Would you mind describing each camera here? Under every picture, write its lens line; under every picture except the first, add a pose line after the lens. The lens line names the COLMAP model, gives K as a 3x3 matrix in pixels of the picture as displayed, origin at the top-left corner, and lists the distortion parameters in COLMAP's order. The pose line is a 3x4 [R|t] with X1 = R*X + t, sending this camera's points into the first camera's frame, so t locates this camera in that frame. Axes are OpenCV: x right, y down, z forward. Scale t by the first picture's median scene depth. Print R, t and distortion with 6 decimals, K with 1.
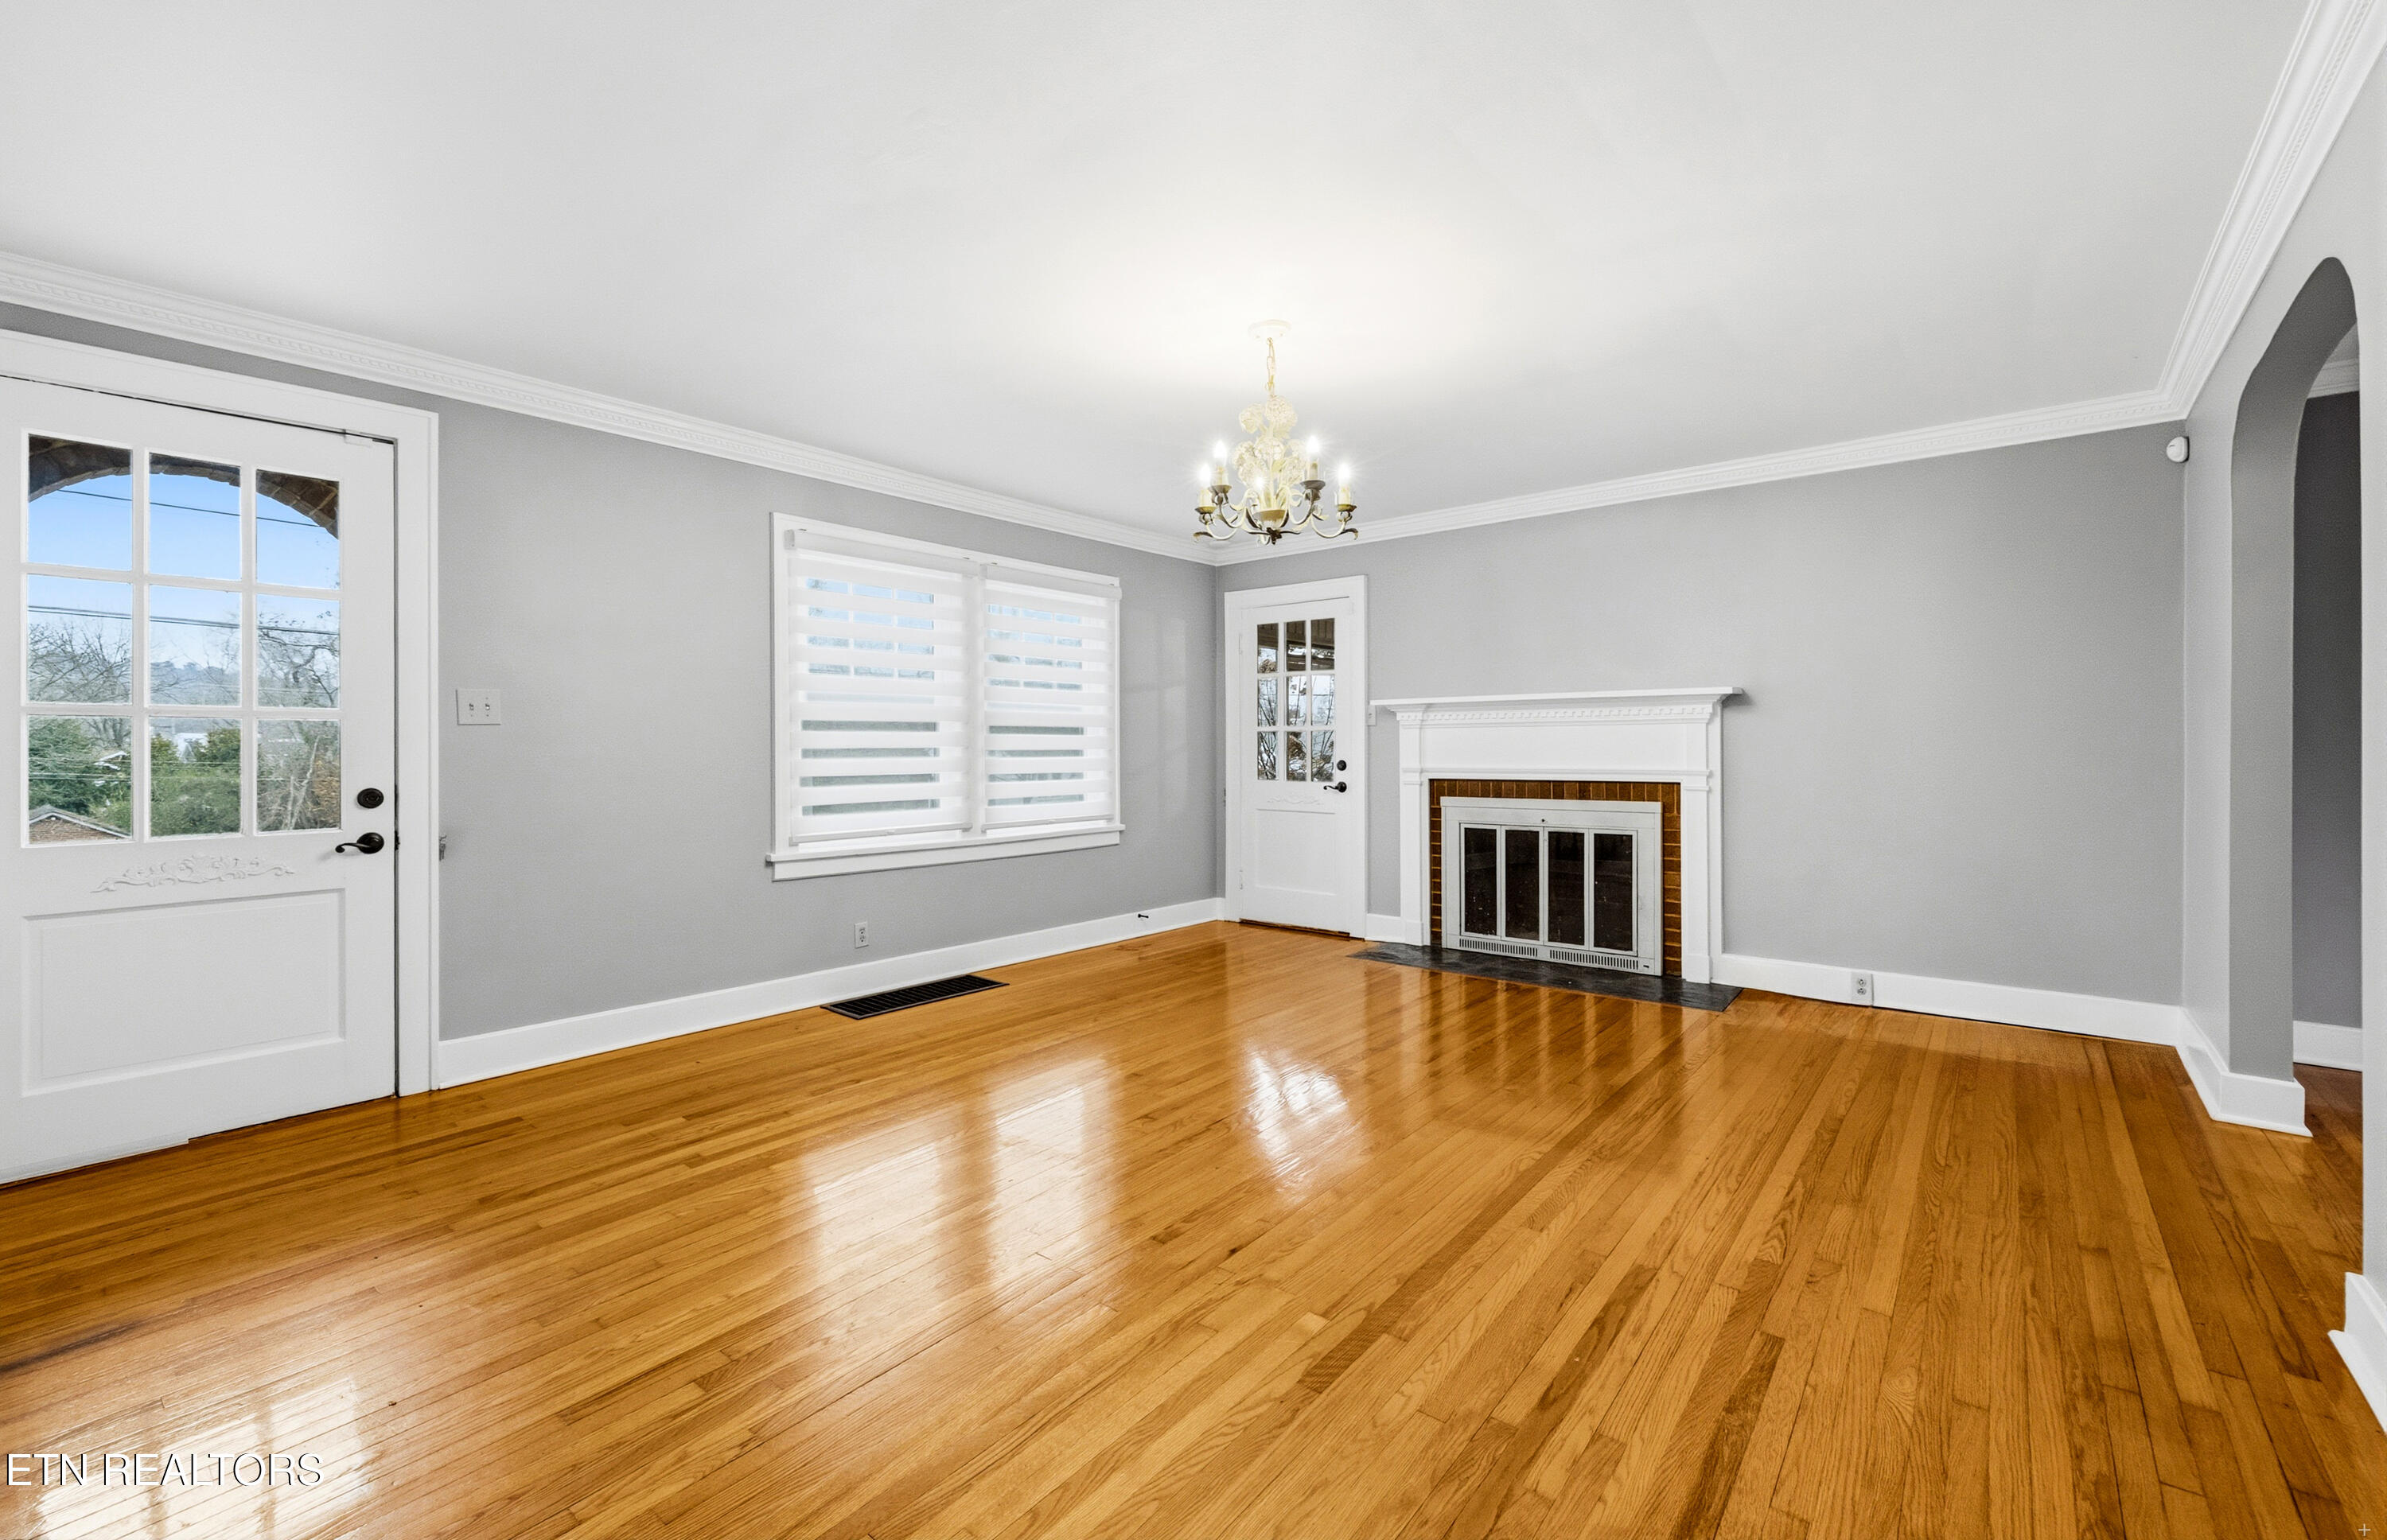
lens RADIAL K [[1024.7, 0, 1194.7], [0, 1024.7, 748.9], [0, 0, 1]] dist [-0.000947, 0.000977]
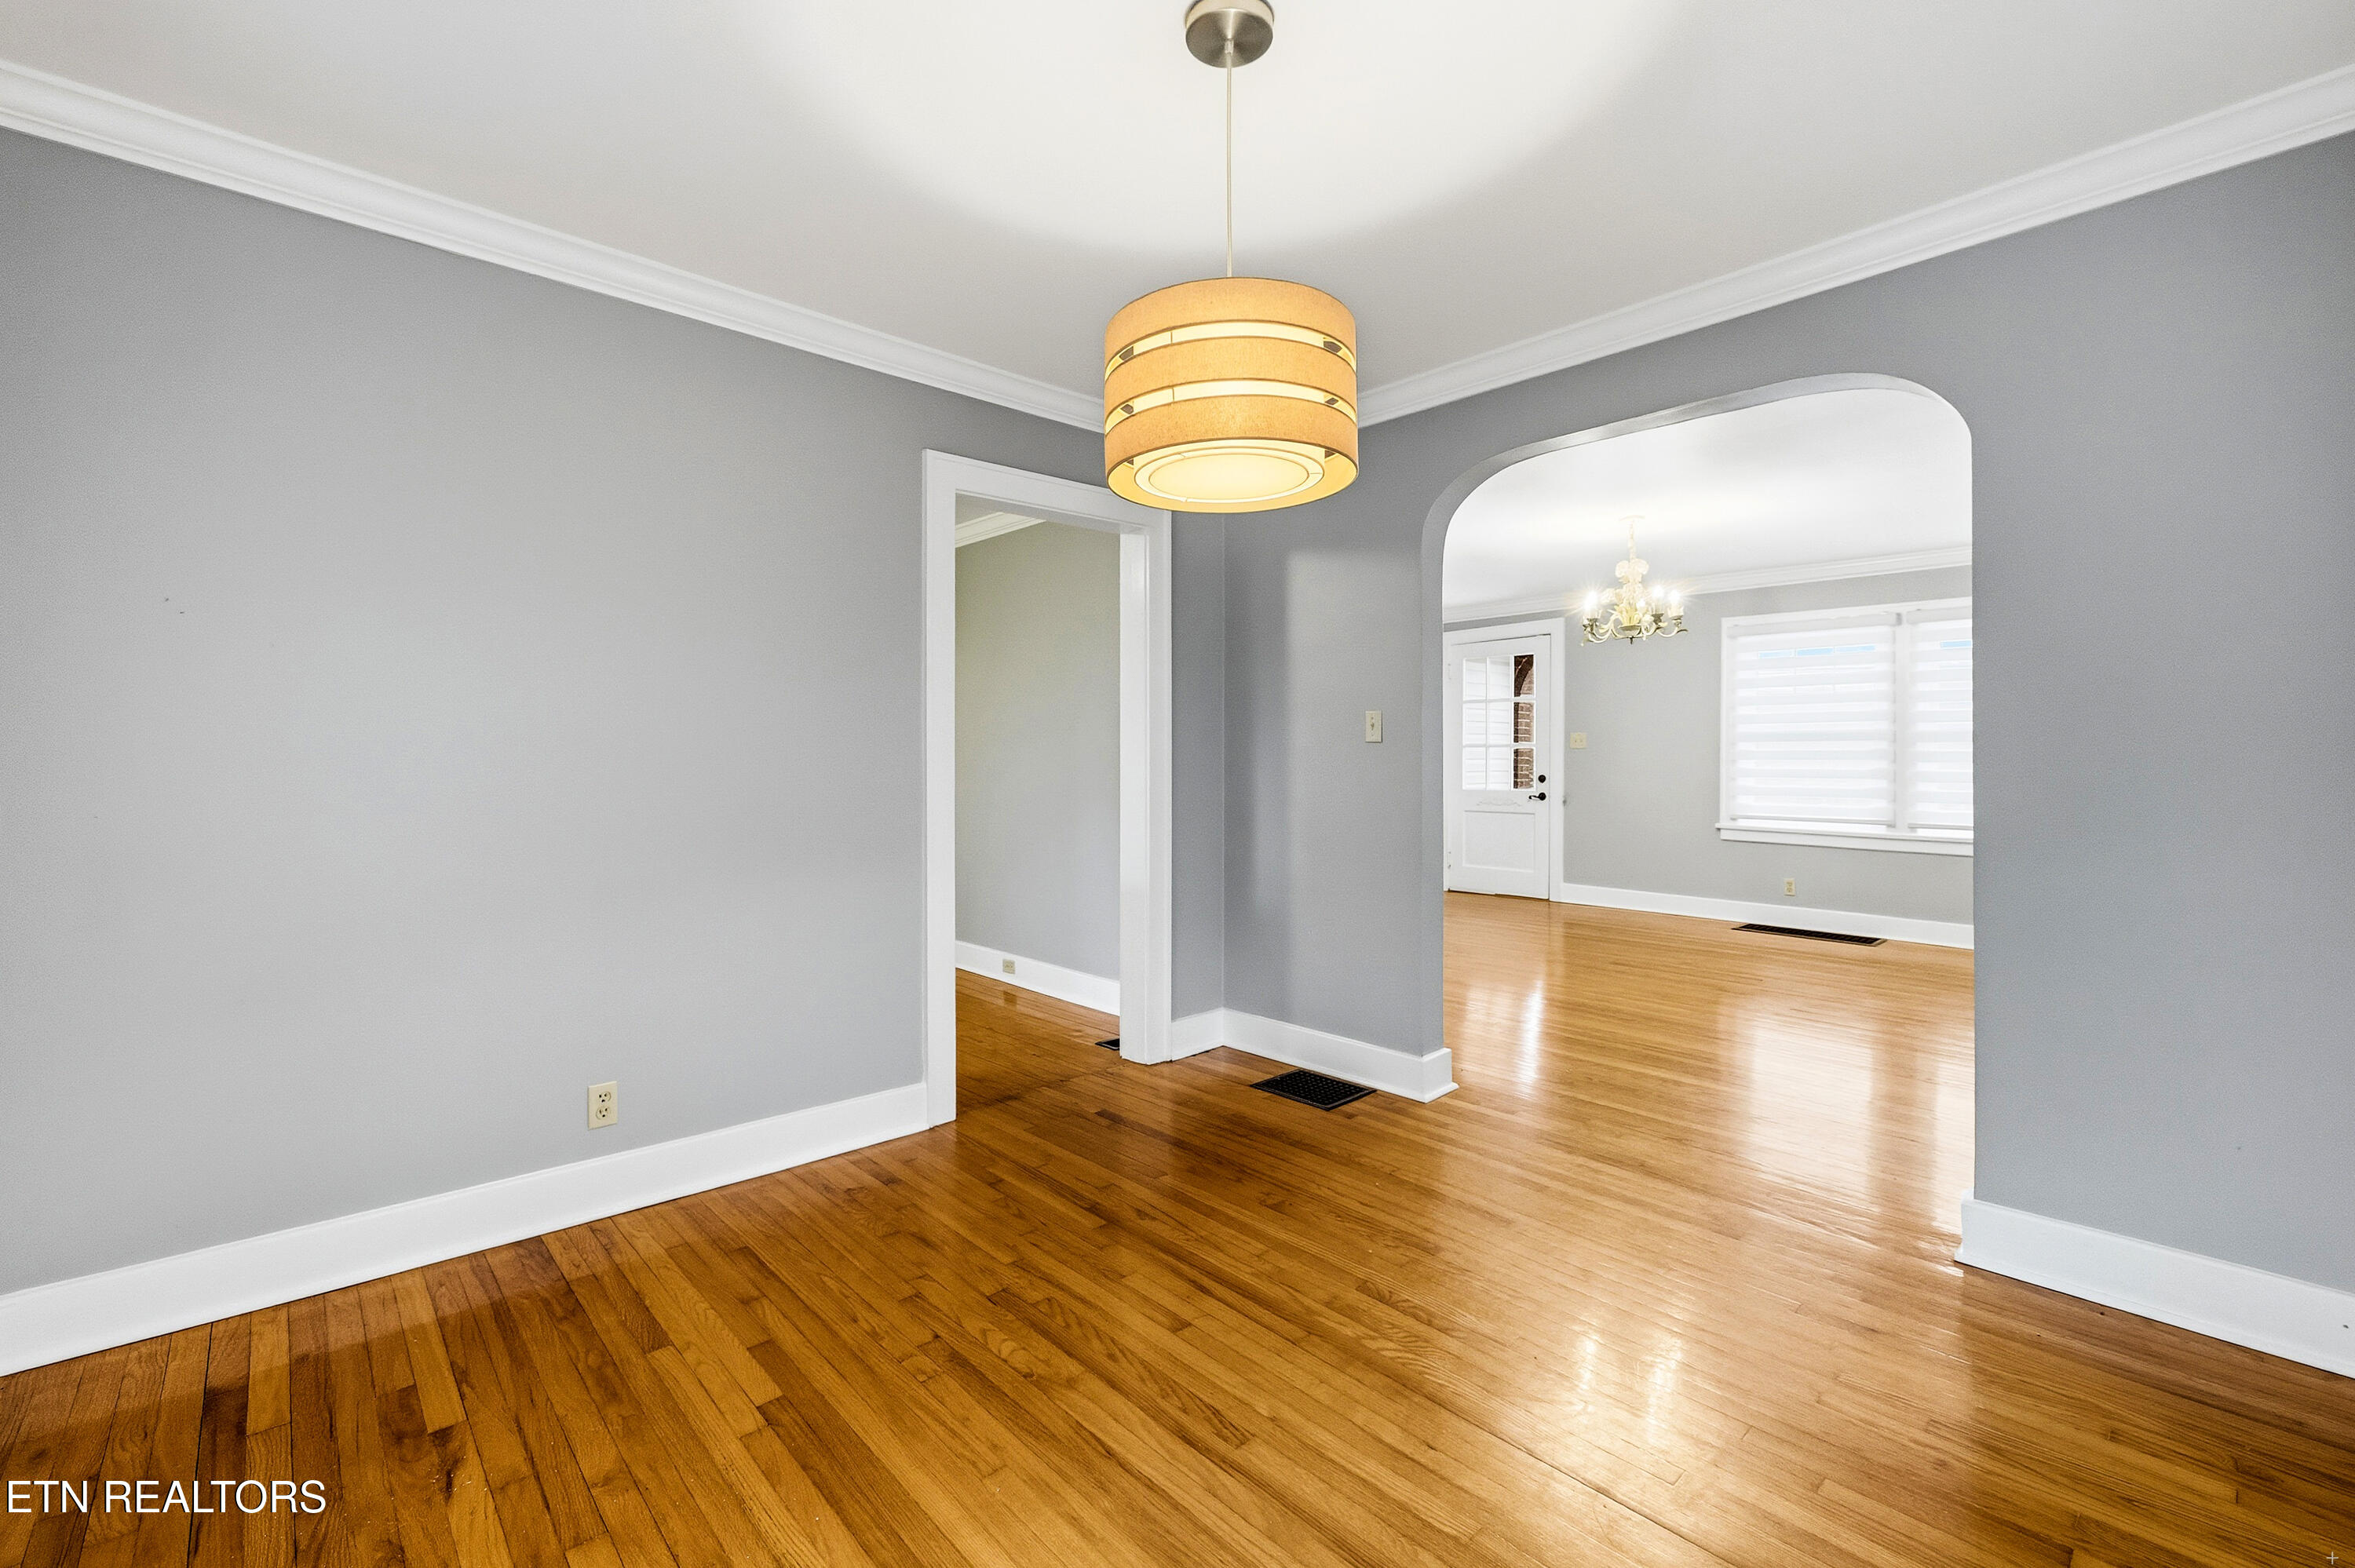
lens RADIAL K [[1005.3, 0, 1155.9], [0, 1005.3, 772.7], [0, 0, 1]] dist [0.001147, 0.000602]
pose [[-0.160189, 0.024636, -0.986779, 1.168733], [-0.001601, 0.999681, 0.025218, -0.017148], [0.987085, 0.005620, -0.160098, 0.303395]]
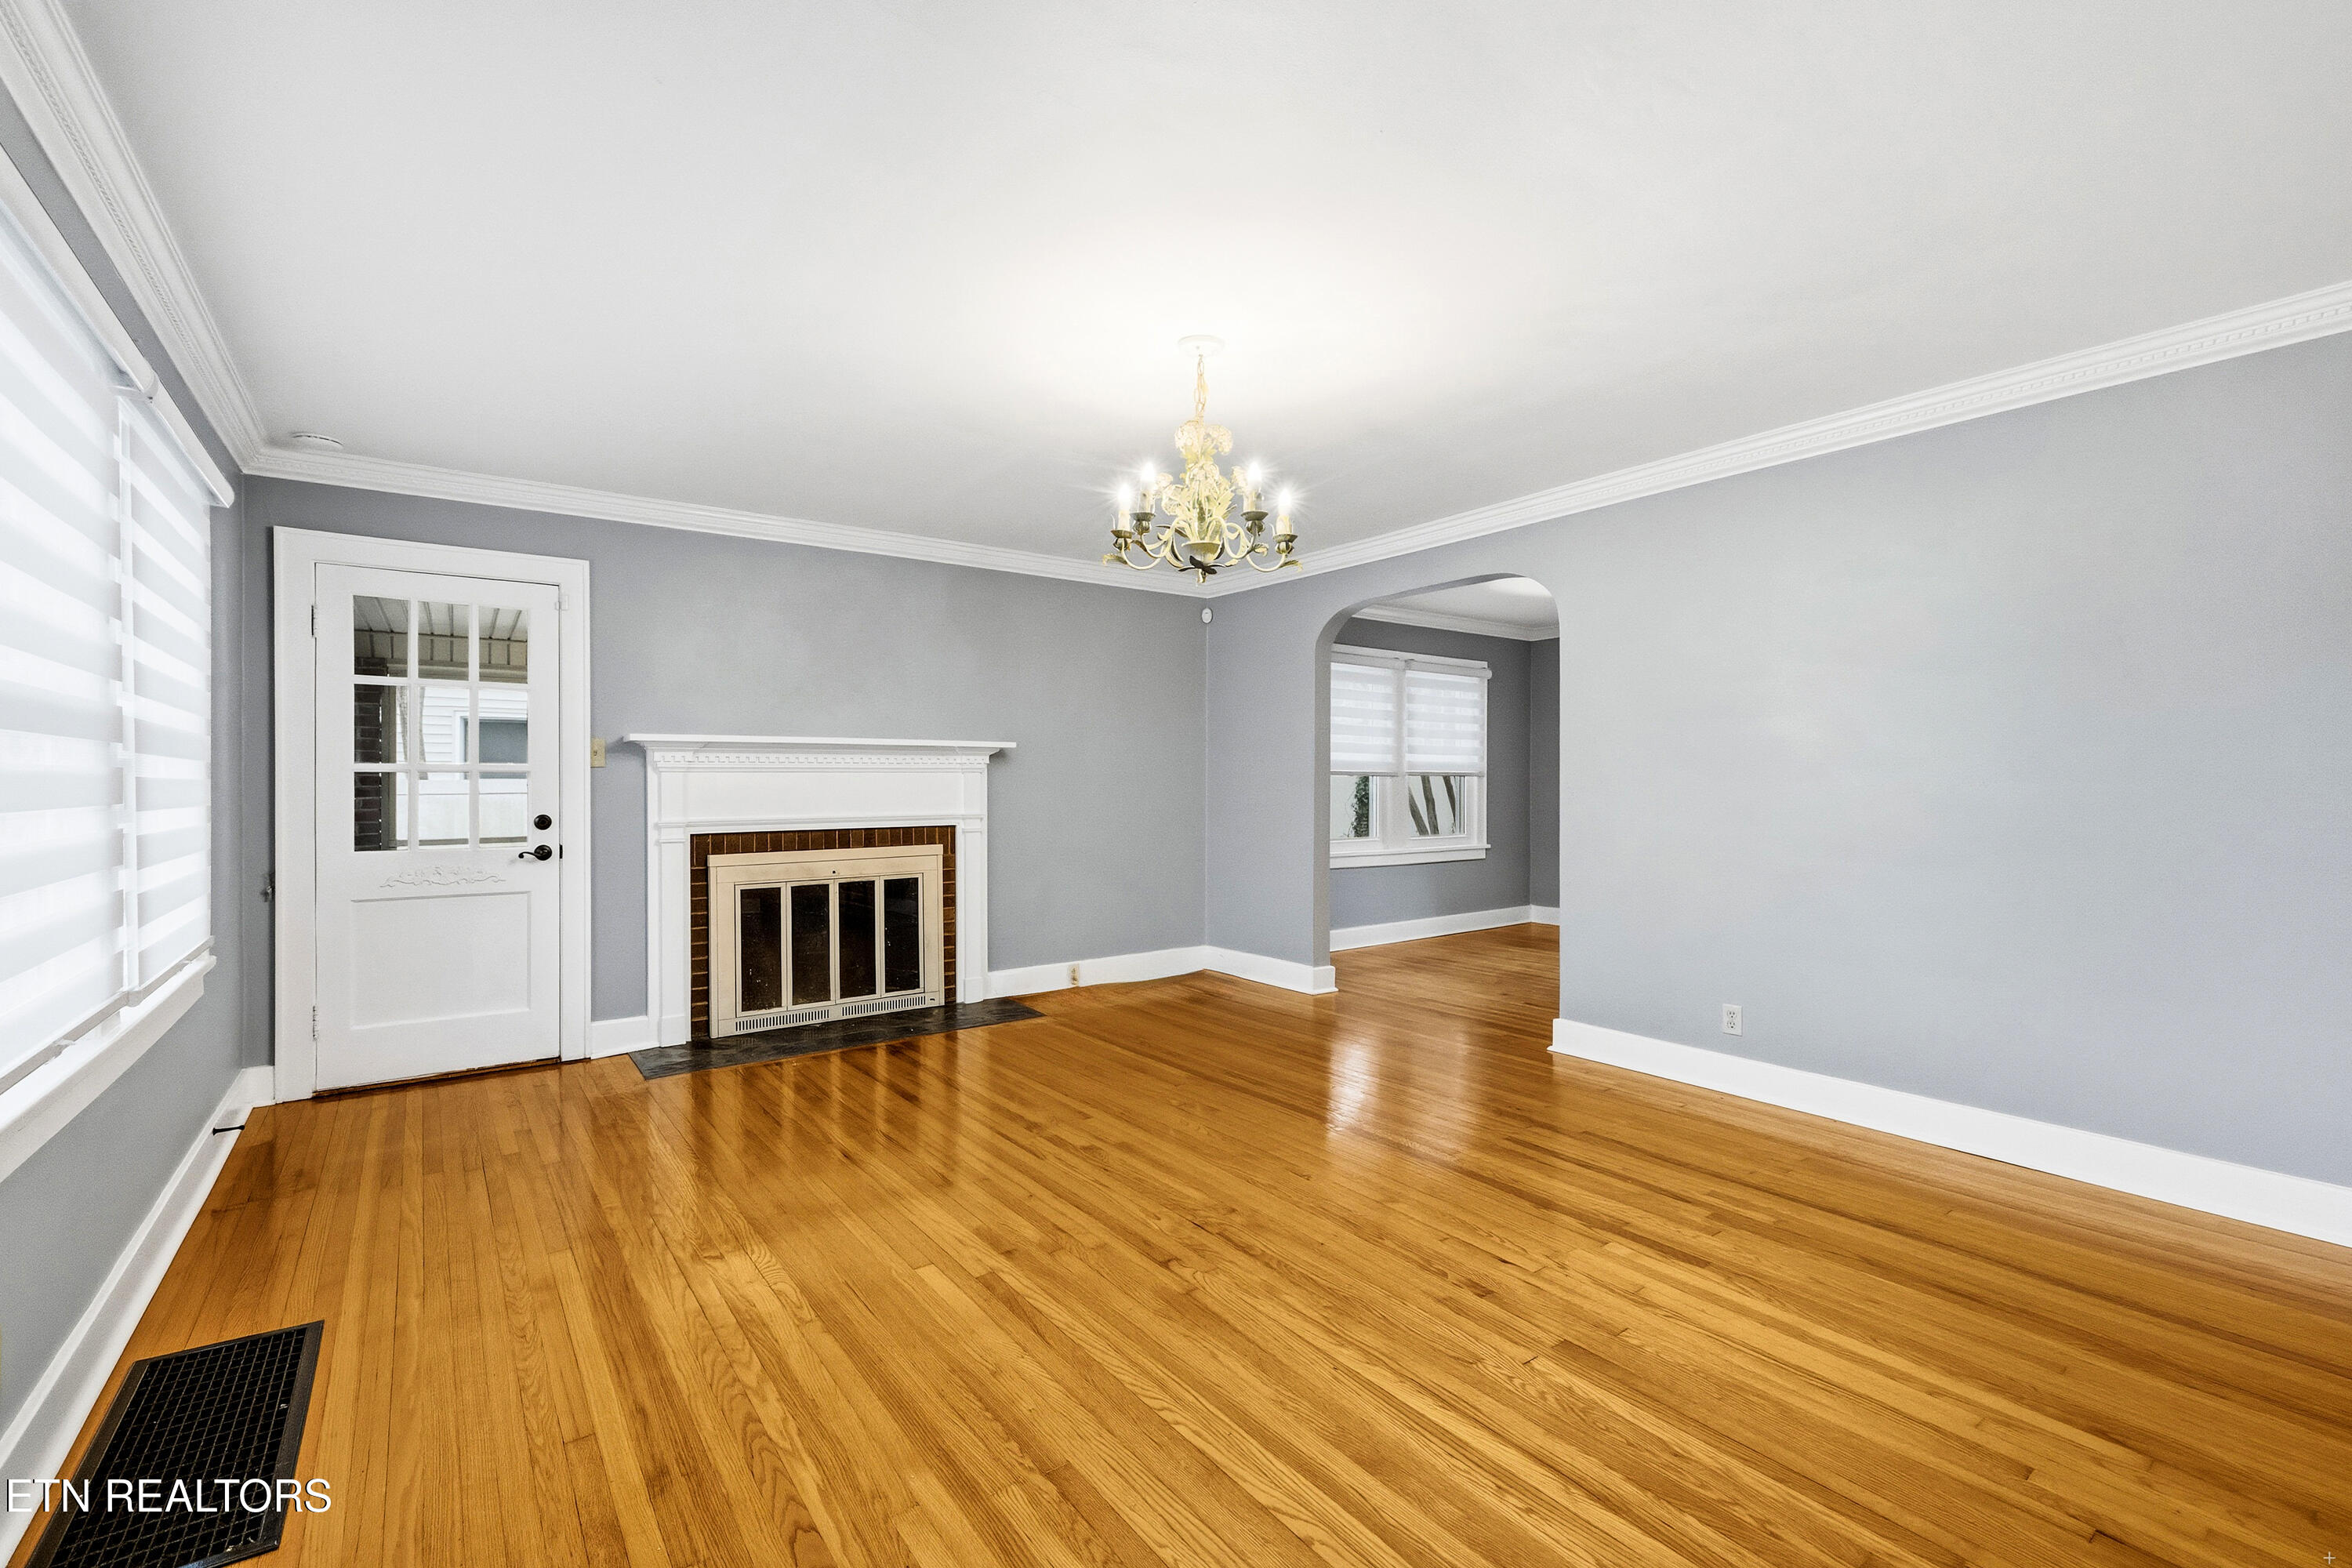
lens RADIAL K [[1004.2, 0, 1156.2], [0, 1004.2, 786.8], [0, 0, 1]] dist [0.001147, 0.000602]
pose [[0.249092, -0.000542, 0.968480, -0.508445], [0.004980, 0.999987, -0.000721, -0.007111], [-0.968467, 0.005003, 0.249092, 0.509271]]
